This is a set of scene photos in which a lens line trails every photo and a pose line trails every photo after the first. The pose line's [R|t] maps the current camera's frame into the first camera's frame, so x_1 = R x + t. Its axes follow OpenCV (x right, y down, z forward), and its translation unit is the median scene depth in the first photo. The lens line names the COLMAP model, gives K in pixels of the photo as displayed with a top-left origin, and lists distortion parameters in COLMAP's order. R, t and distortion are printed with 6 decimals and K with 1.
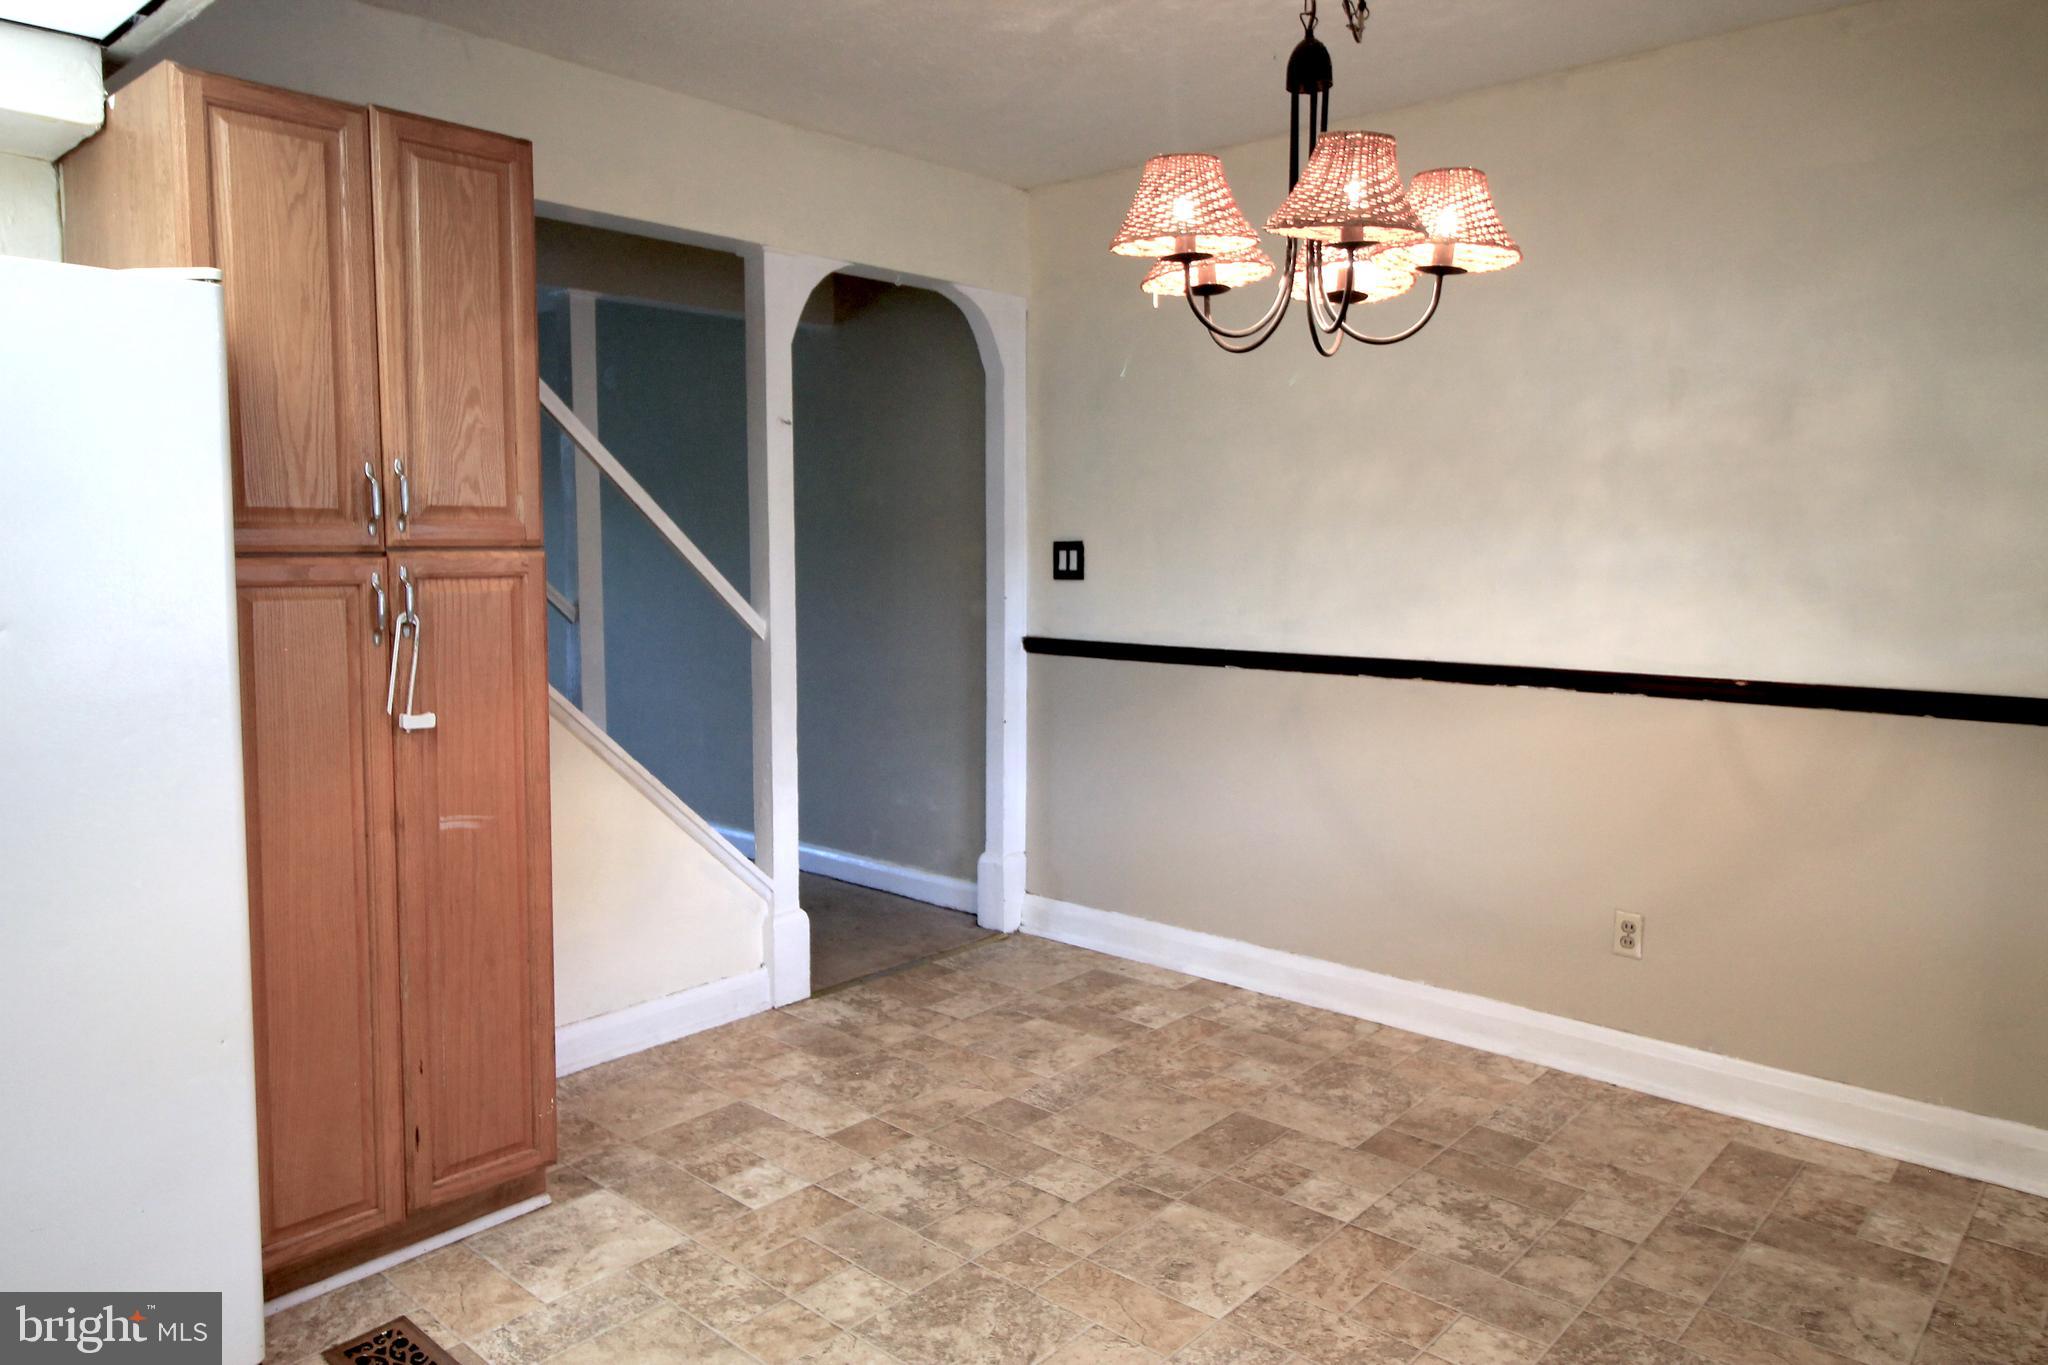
lens RADIAL K [[1375.6, 0, 1034.5], [0, 1375.6, 666.2], [0, 0, 1]] dist [0.009487, -0.008696]
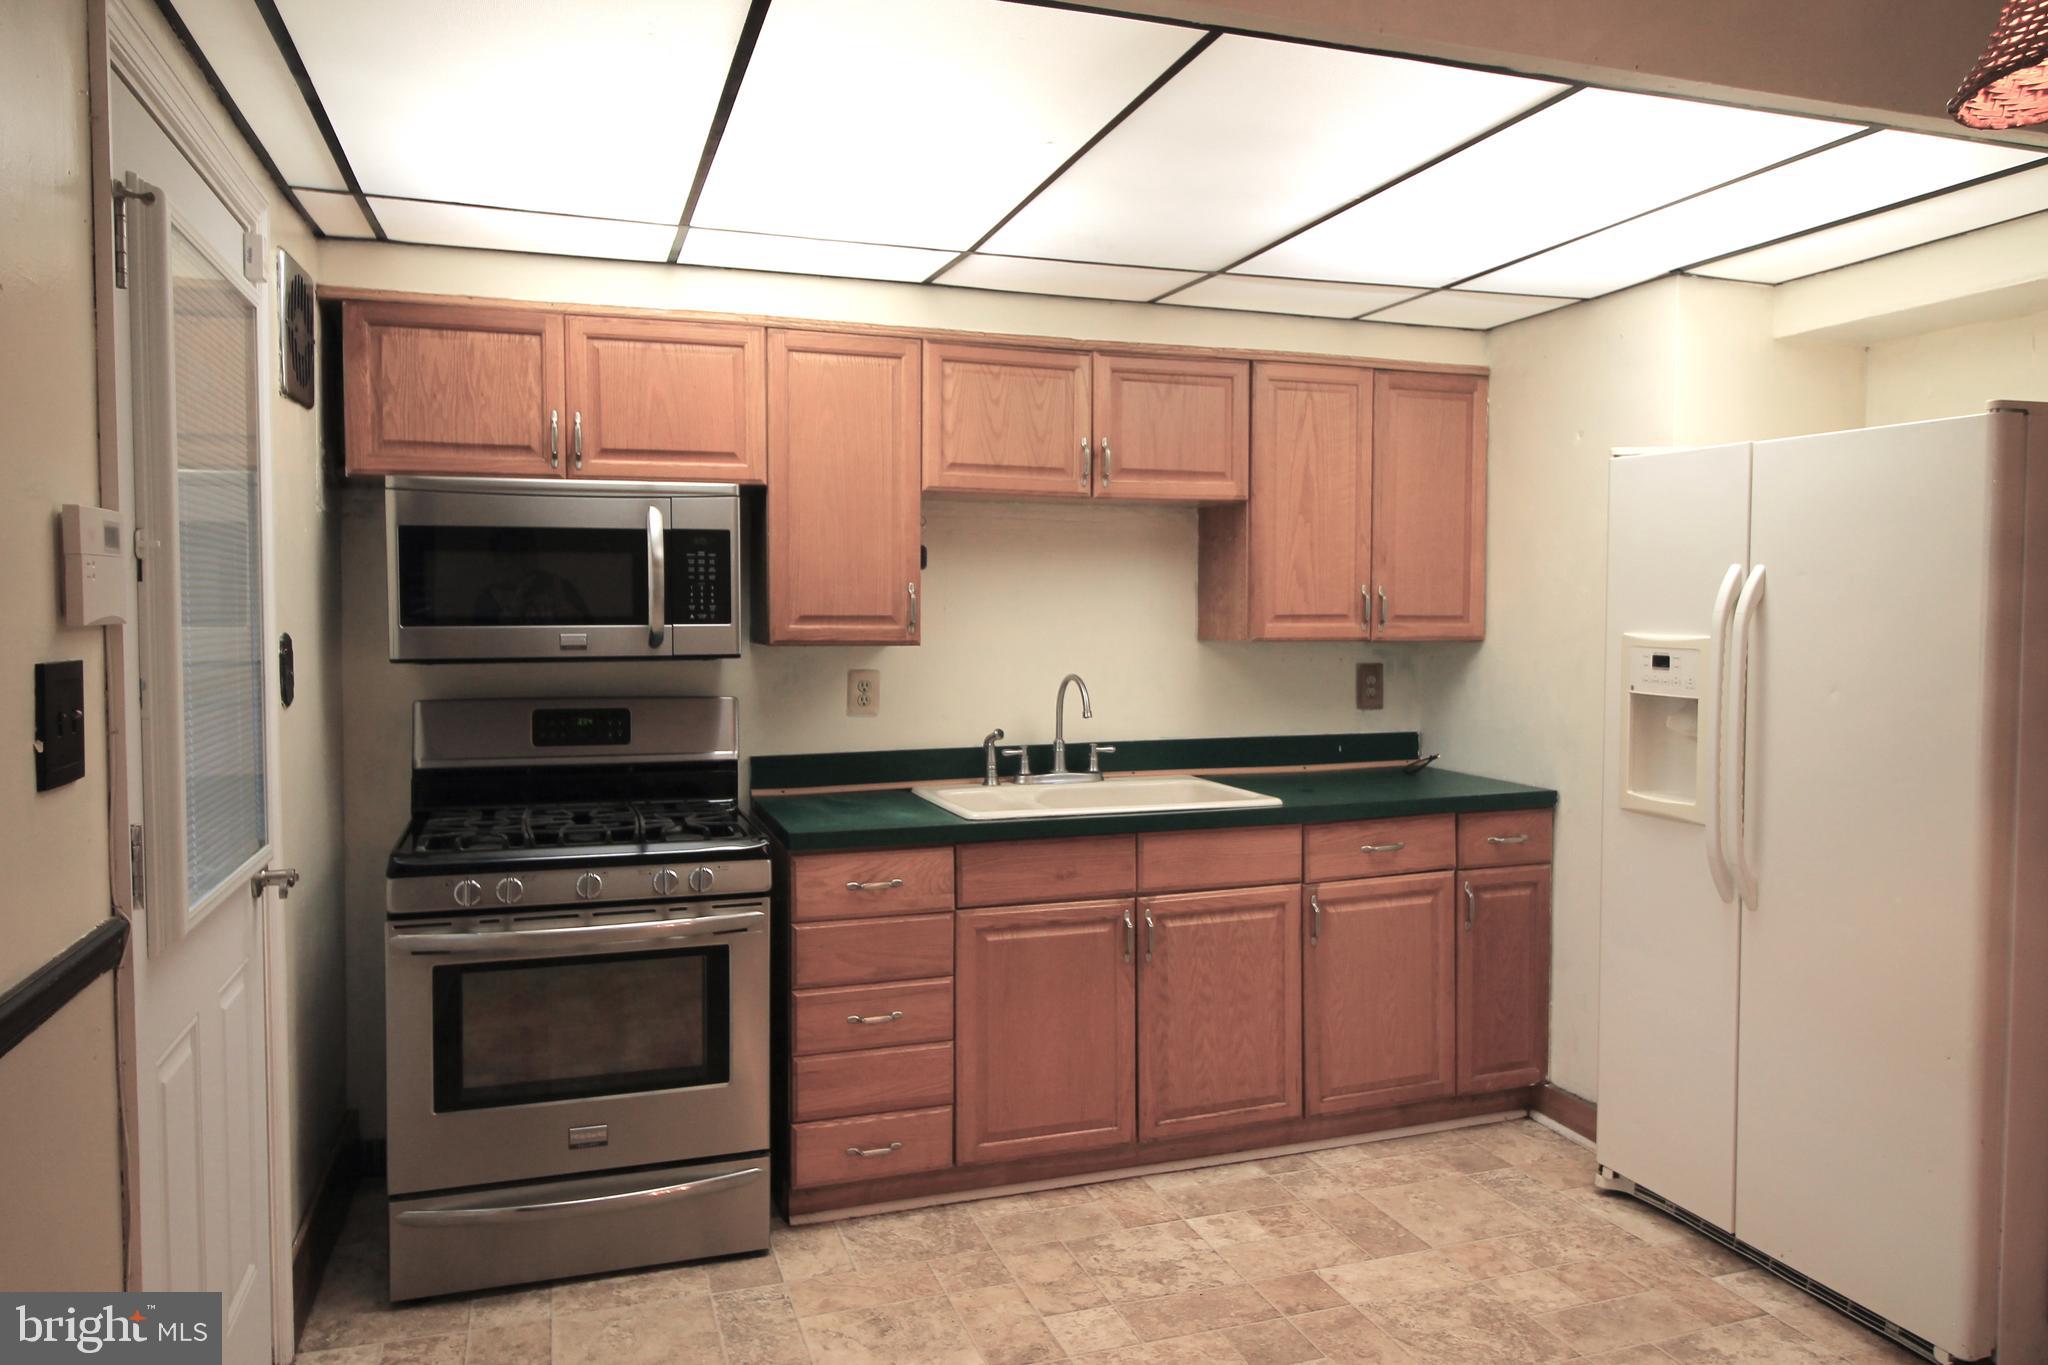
lens RADIAL K [[1375.6, 0, 1029.9], [0, 1375.6, 673.4], [0, 0, 1]] dist [0.009487, -0.008696]
pose [[-0.493918, 0.039909, -0.868592, 0.985126], [-0.075246, 0.993237, 0.088424, -0.114893], [0.866247, 0.109032, -0.487574, 1.073706]]
